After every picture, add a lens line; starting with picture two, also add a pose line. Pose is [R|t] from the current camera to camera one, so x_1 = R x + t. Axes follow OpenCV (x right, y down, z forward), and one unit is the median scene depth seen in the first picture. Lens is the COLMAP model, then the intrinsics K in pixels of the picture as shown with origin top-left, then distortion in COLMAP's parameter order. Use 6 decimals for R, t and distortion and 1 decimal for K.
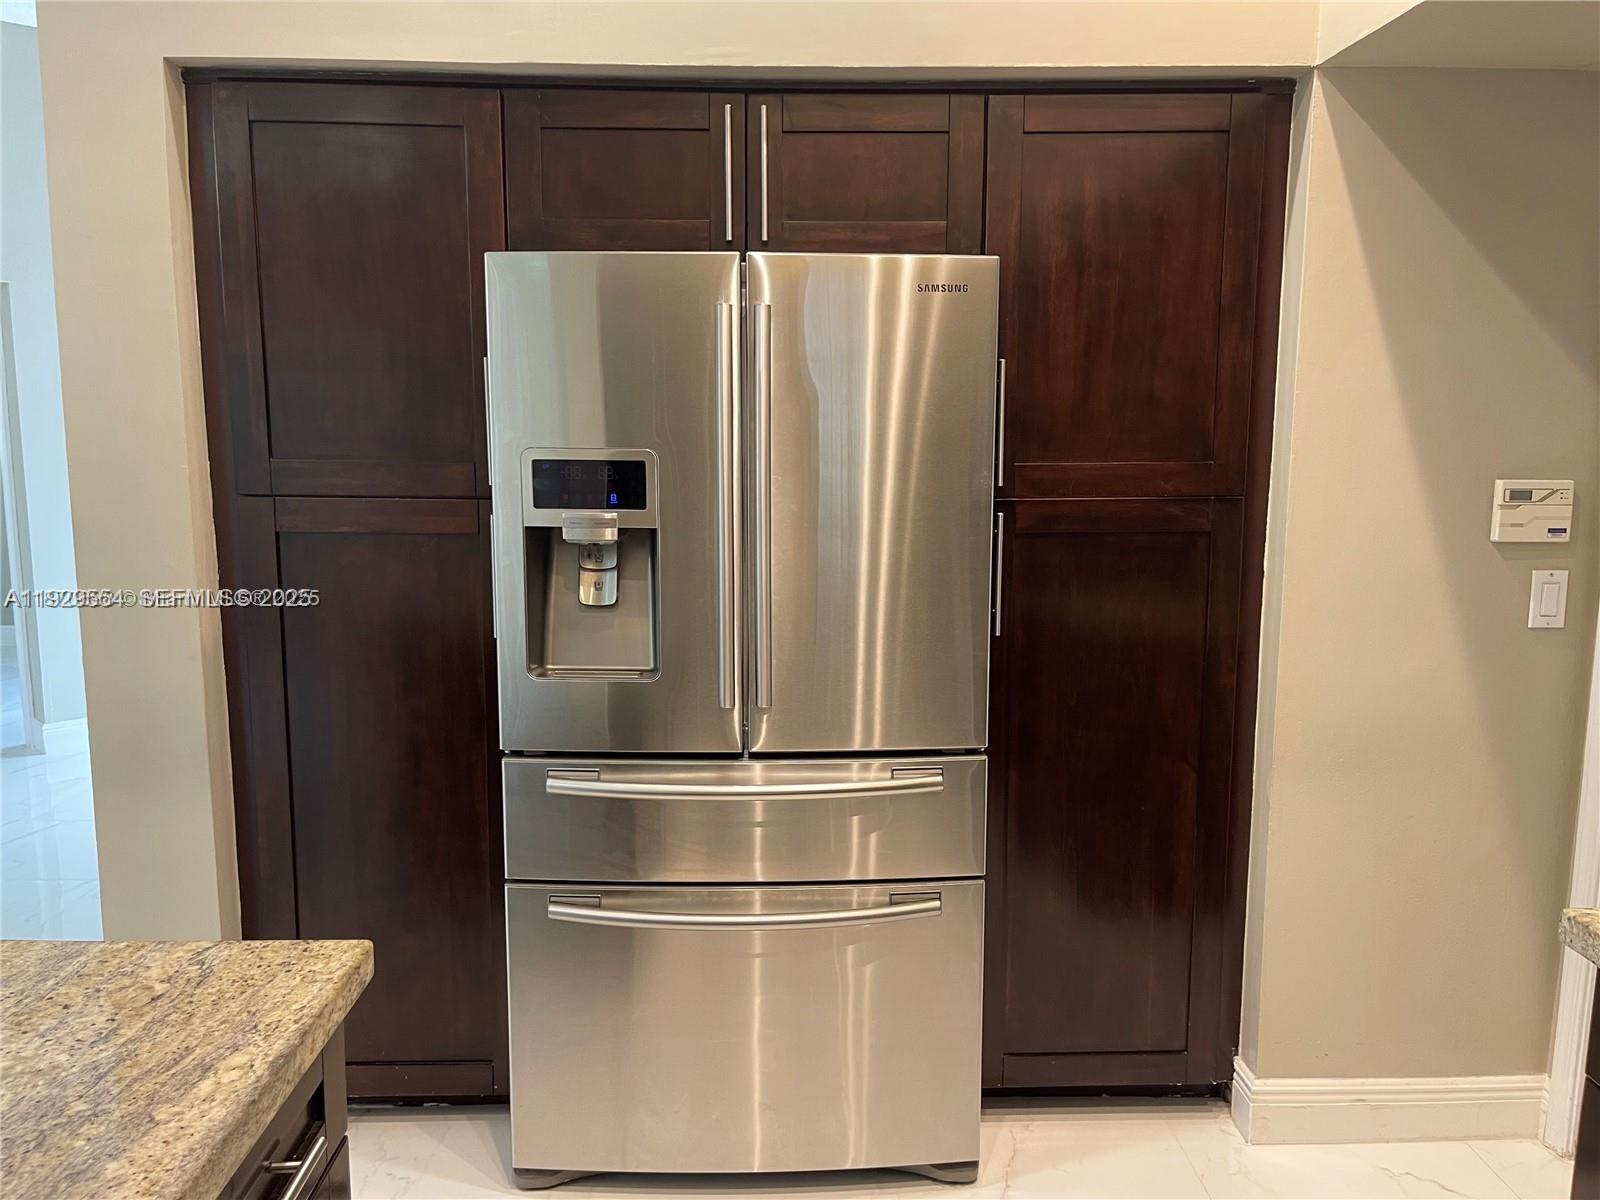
lens RADIAL K [[1203.8, 0, 800.0], [0, 1203.8, 600.0], [0, 0, 1]] dist [0.068059, -0.075849]
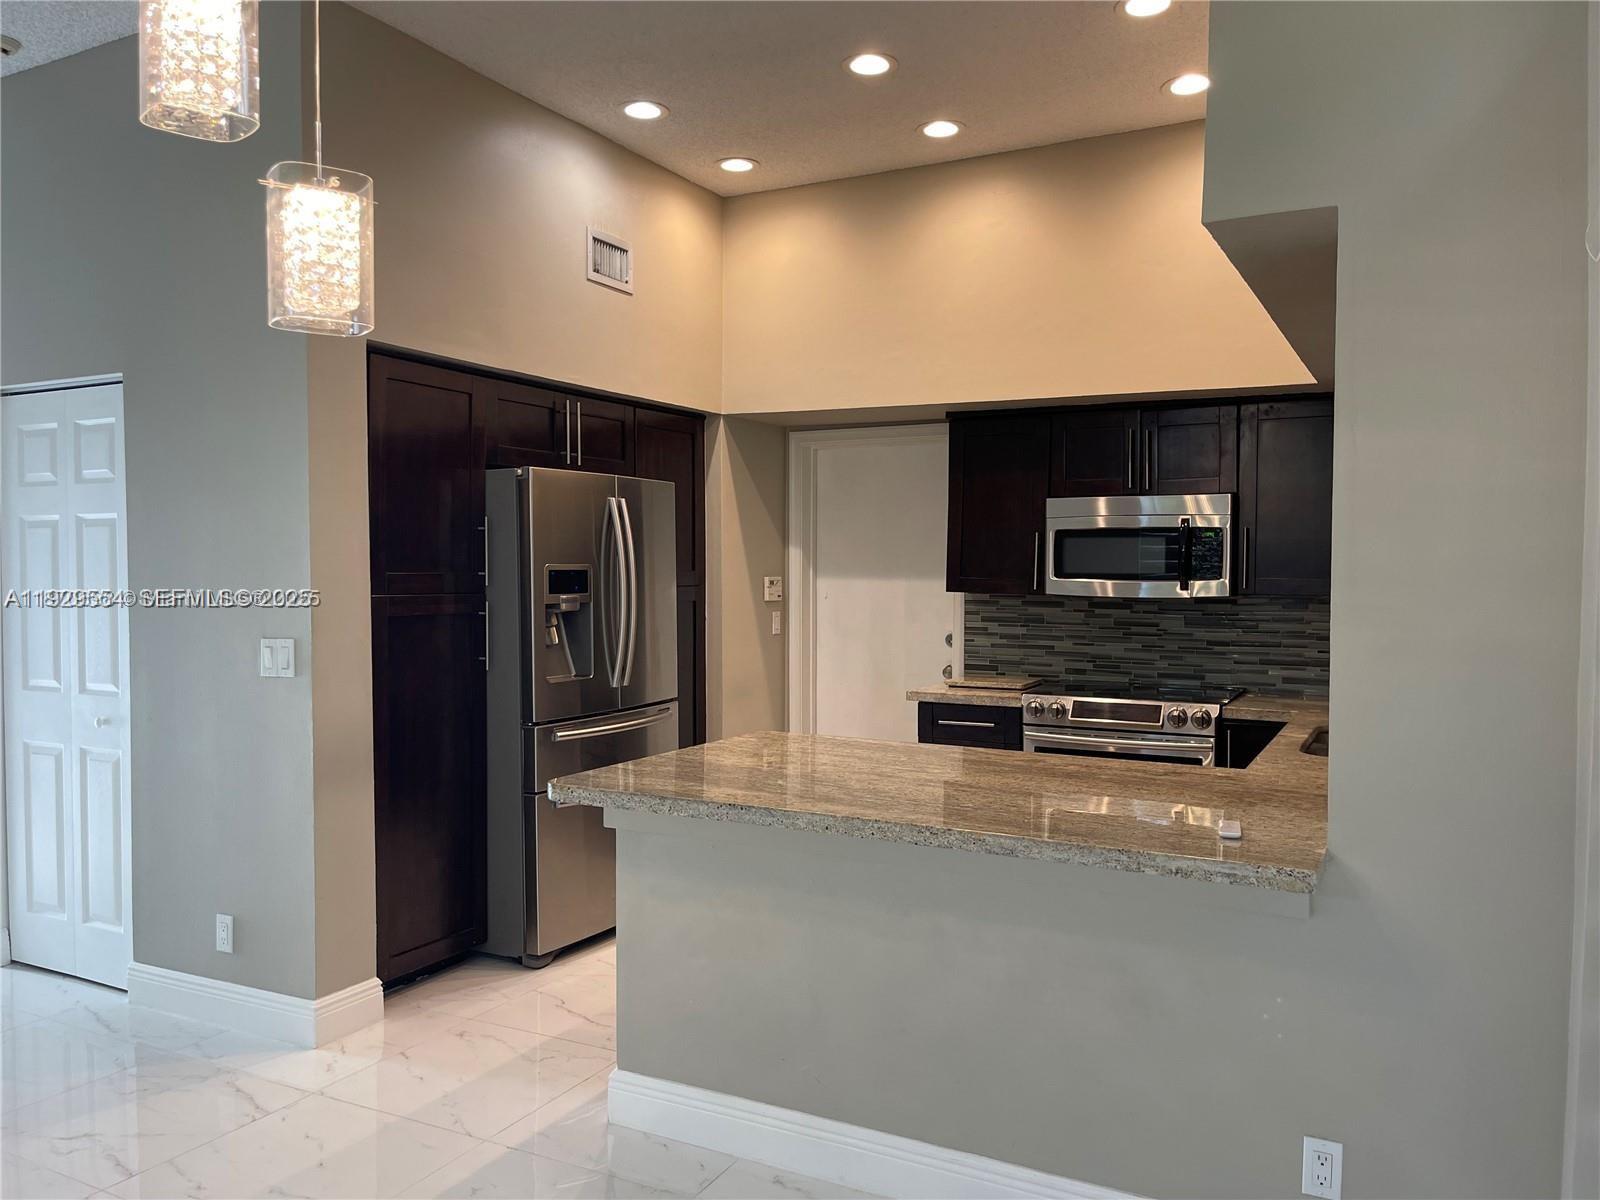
lens RADIAL K [[1203.8, 0, 800.0], [0, 1203.8, 600.0], [0, 0, 1]] dist [0.068059, -0.075849]
pose [[0.474380, -0.026114, 0.879933, -1.673553], [0.114800, 0.992859, -0.032425, 0.041523], [-0.872802, 0.116398, 0.473991, -0.269680]]
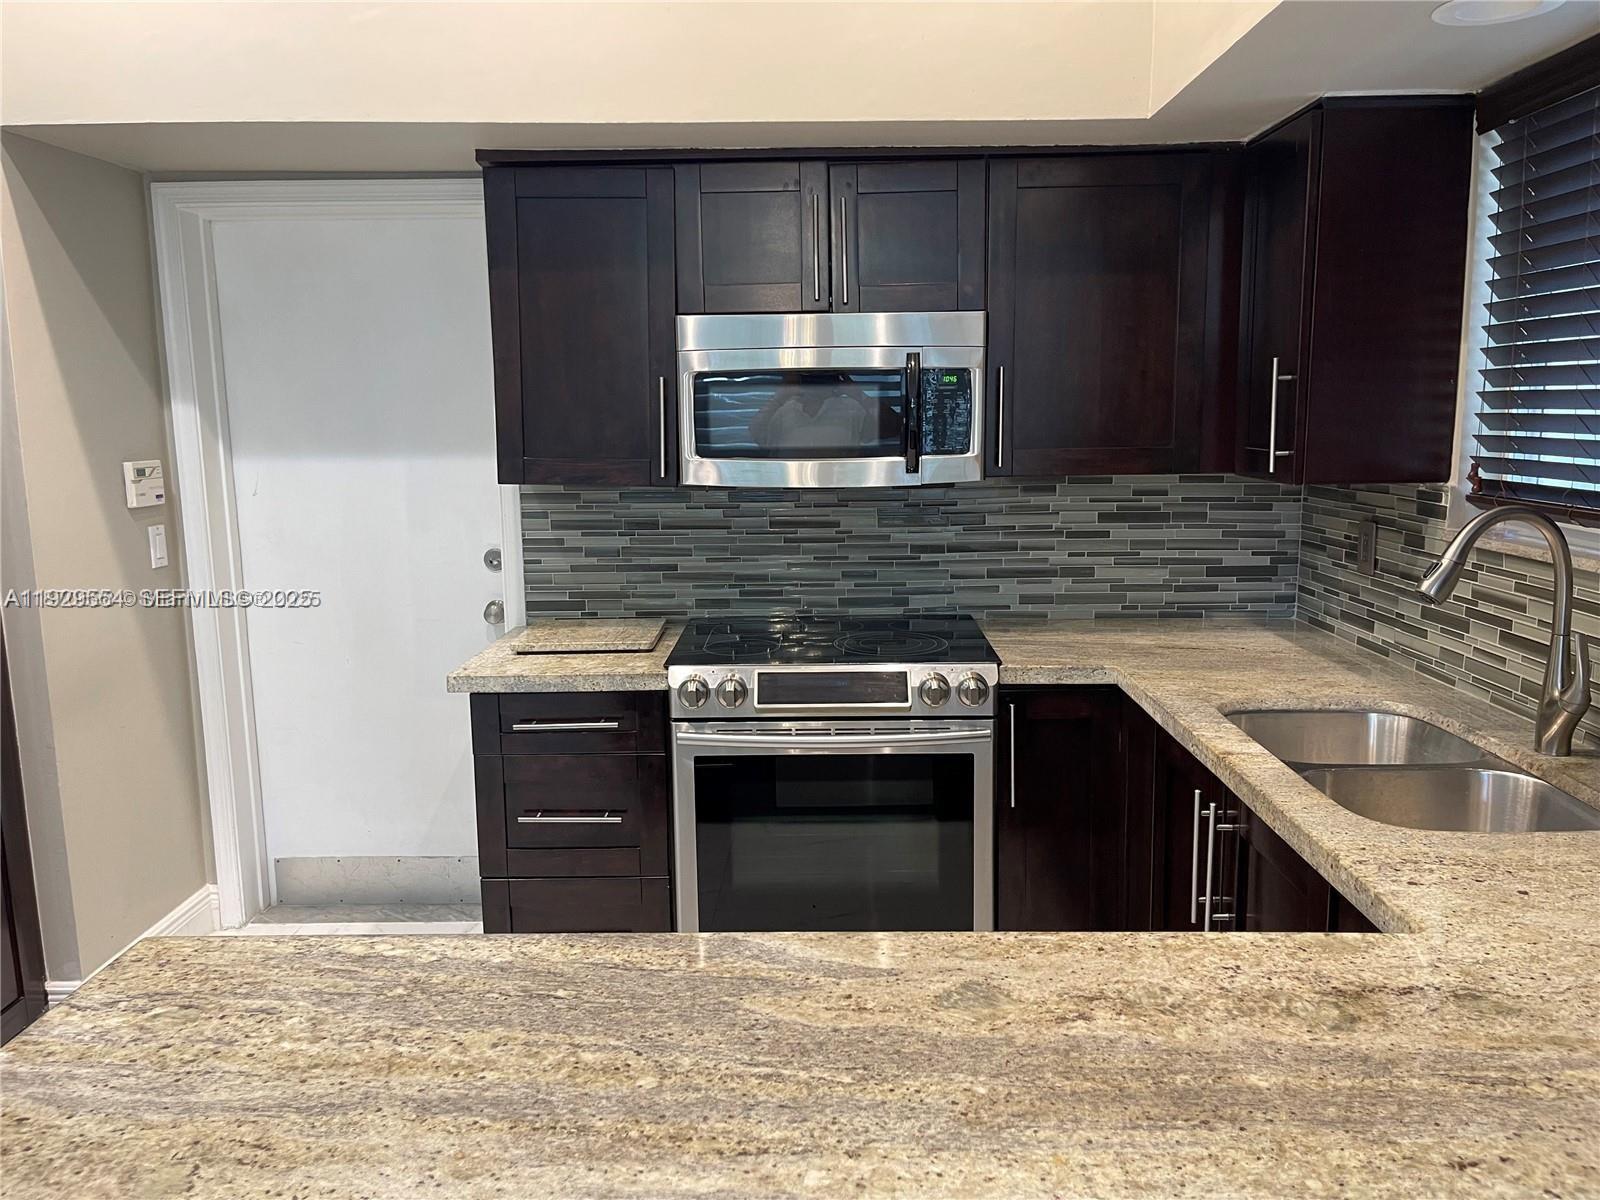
lens RADIAL K [[1203.8, 0, 800.0], [0, 1203.8, 600.0], [0, 0, 1]] dist [0.068059, -0.075849]
pose [[0.031504, -0.155496, 0.987334, -0.785119], [0.145580, 0.978004, 0.149382, -0.043428], [-0.988845, 0.139030, 0.053448, 0.214457]]
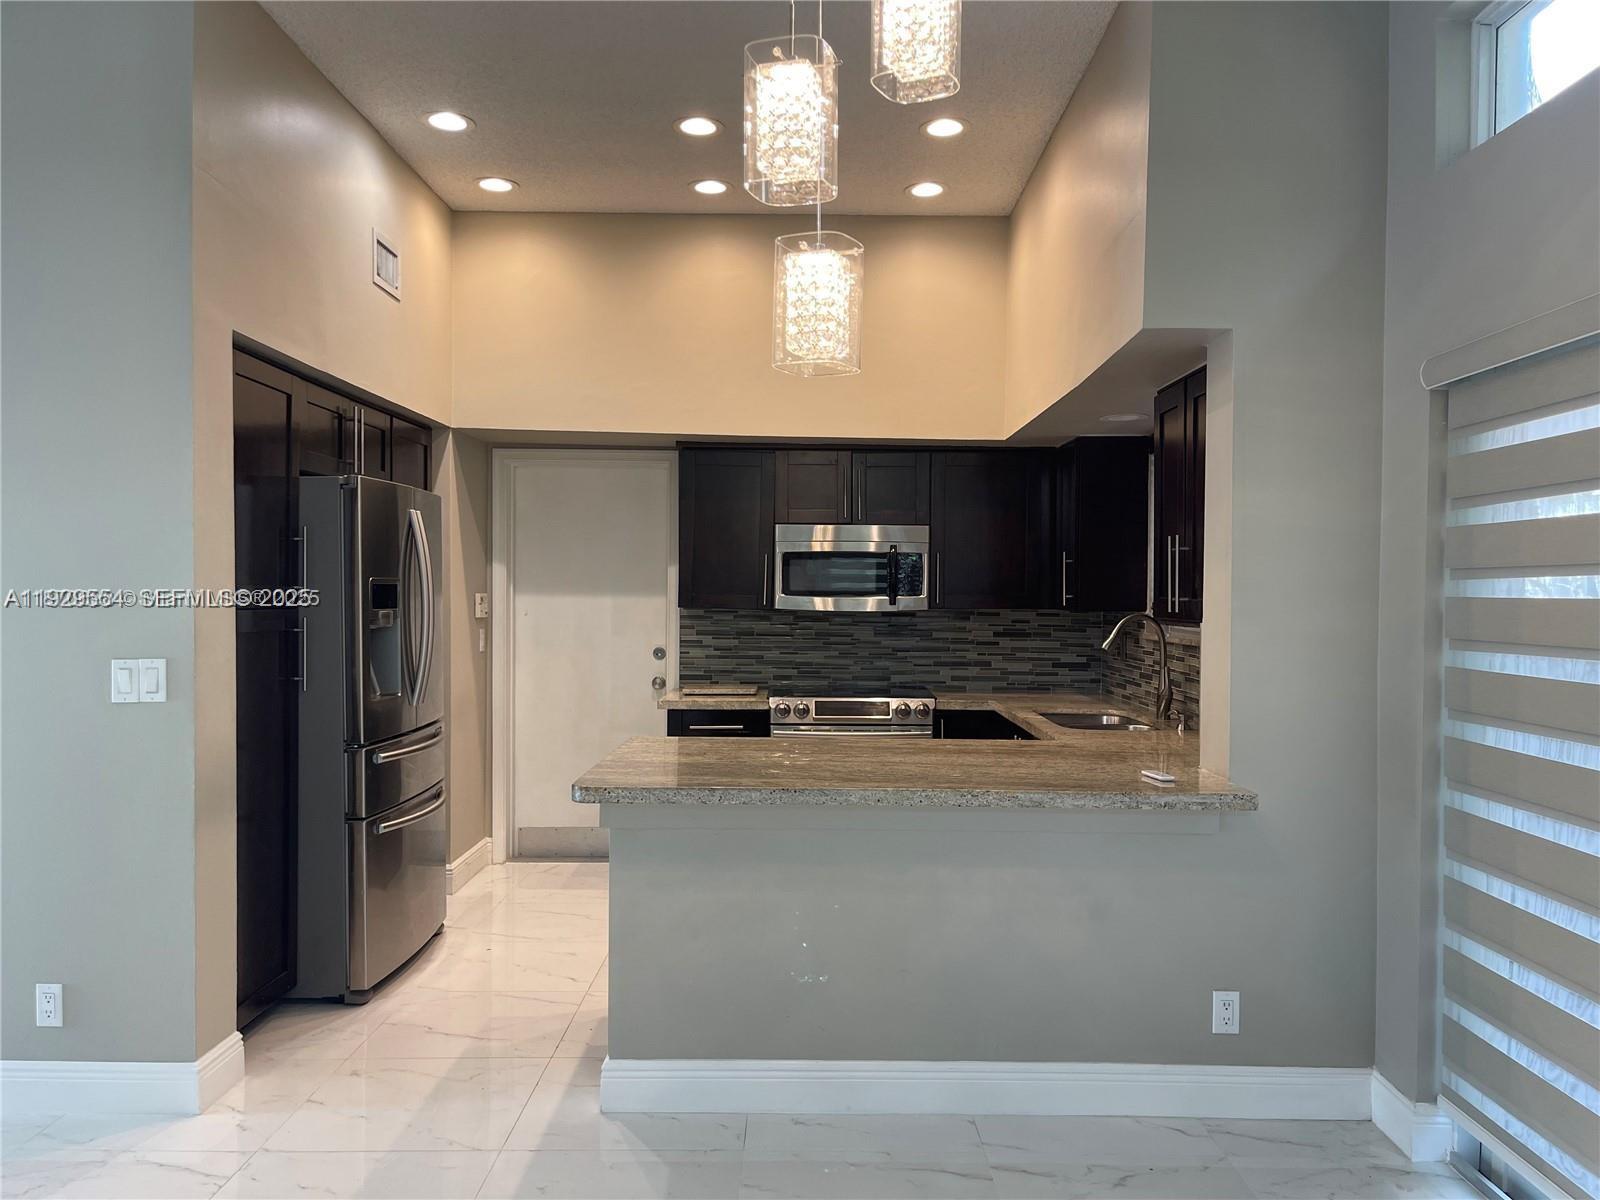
lens RADIAL K [[1188.8, 0, 812.4], [0, 1188.8, 610.5], [0, 0, 1]] dist [0.049735, -0.004658]
pose [[0.008209, -0.017903, 0.999806, -1.973986], [0.126013, 0.991888, 0.016727, -0.018044], [-0.991995, 0.125851, 0.010398, 0.287847]]
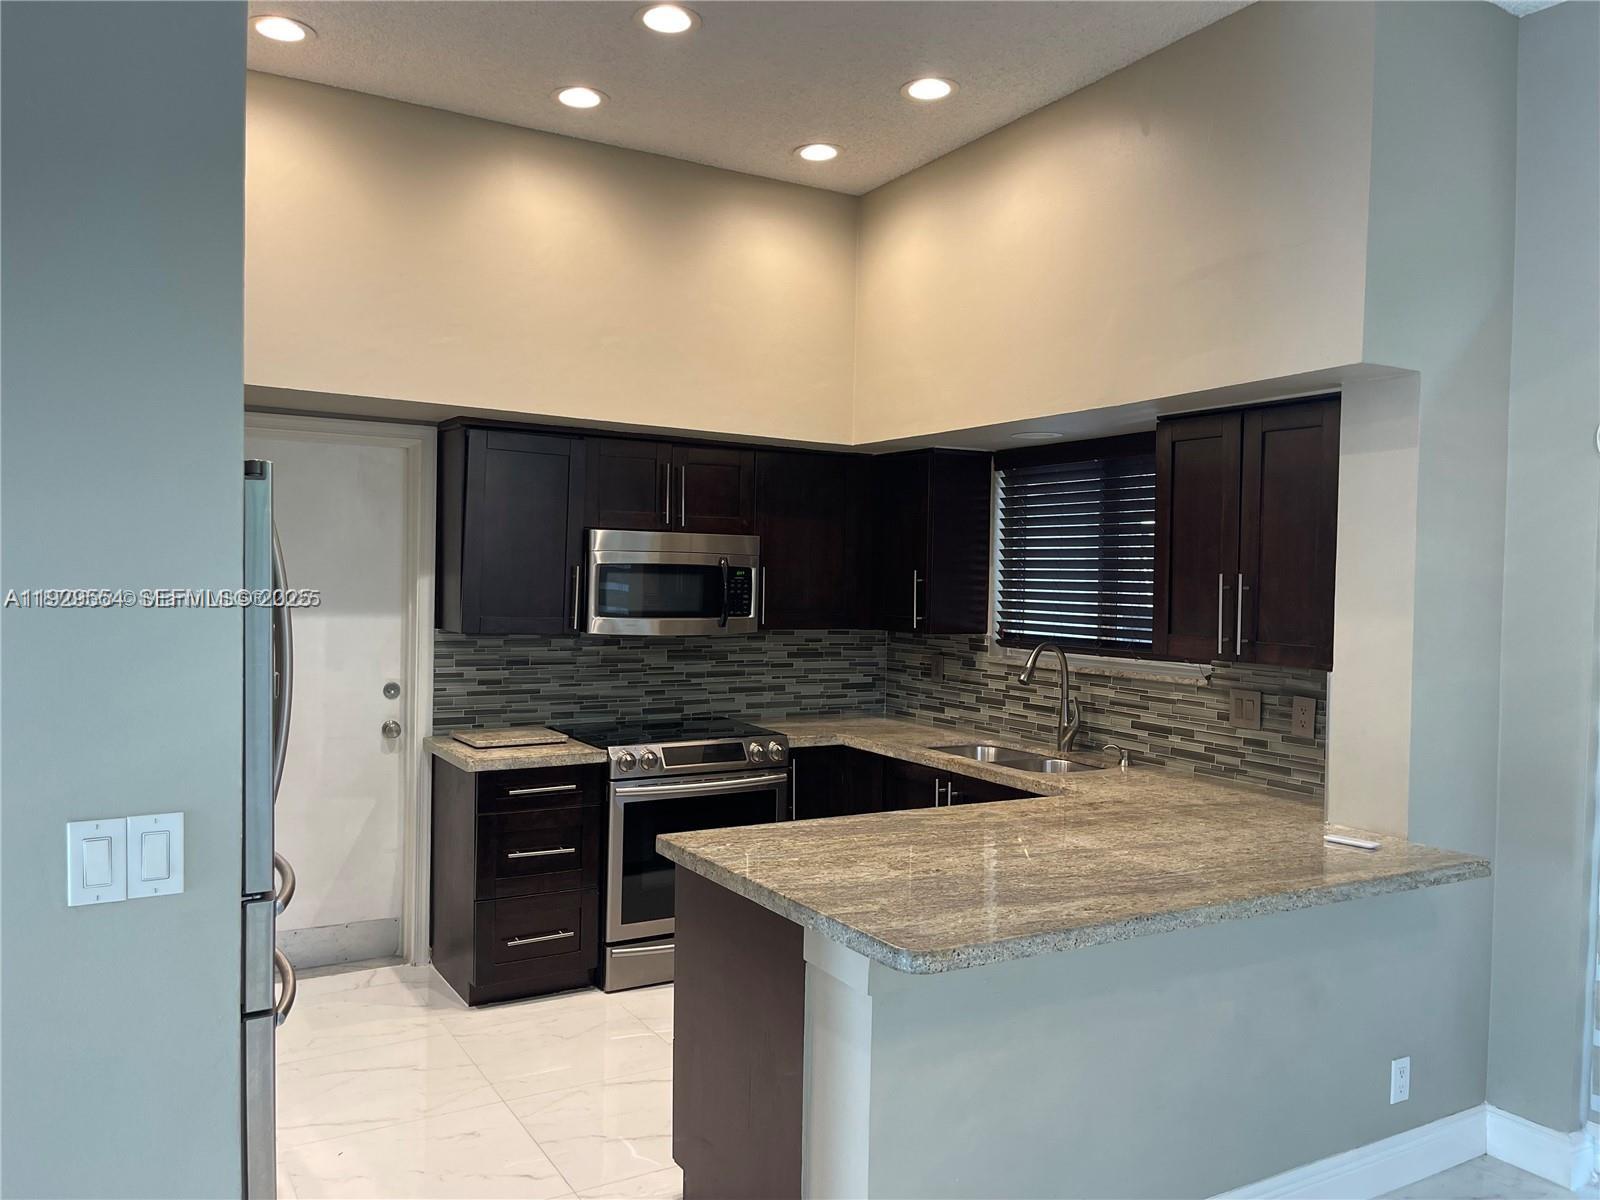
lens RADIAL K [[1203.8, 0, 800.0], [0, 1203.8, 600.0], [0, 0, 1]] dist [0.068059, -0.075849]
pose [[-0.488760, -0.028352, 0.871957, -1.436389], [0.098199, 0.991332, 0.087277, -0.188744], [-0.866874, 0.128282, -0.481740, 1.053450]]
